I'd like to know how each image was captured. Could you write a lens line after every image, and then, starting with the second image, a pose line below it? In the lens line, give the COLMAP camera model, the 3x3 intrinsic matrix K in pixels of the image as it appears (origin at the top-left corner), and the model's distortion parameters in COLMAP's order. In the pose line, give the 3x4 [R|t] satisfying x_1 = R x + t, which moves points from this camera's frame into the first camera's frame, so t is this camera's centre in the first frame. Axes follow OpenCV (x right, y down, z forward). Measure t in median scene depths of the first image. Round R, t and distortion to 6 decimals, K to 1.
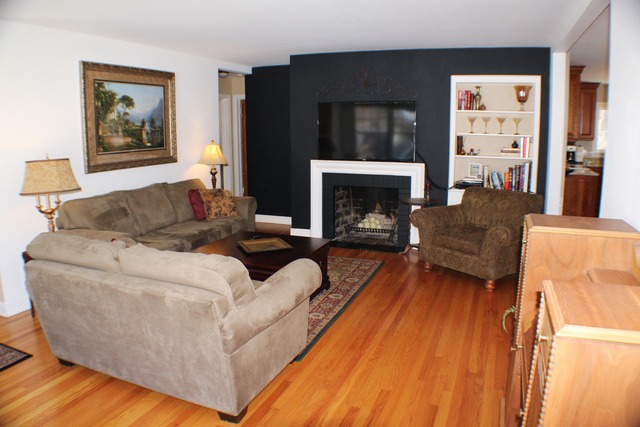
lens RADIAL K [[436.0, 0, 321.0], [0, 436.0, 211.3], [0, 0, 1]] dist [-0.073940, -0.002731]
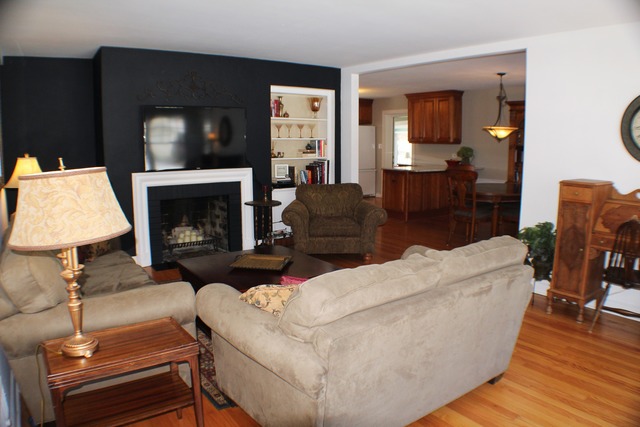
lens RADIAL K [[436.0, 0, 319.6], [0, 436.0, 216.2], [0, 0, 1]] dist [-0.073940, -0.002731]
pose [[0.606336, -0.147401, 0.781428, -0.507248], [0.154093, 0.985823, 0.066391, -0.040492], [-0.780136, 0.080158, 0.620453, 0.240968]]
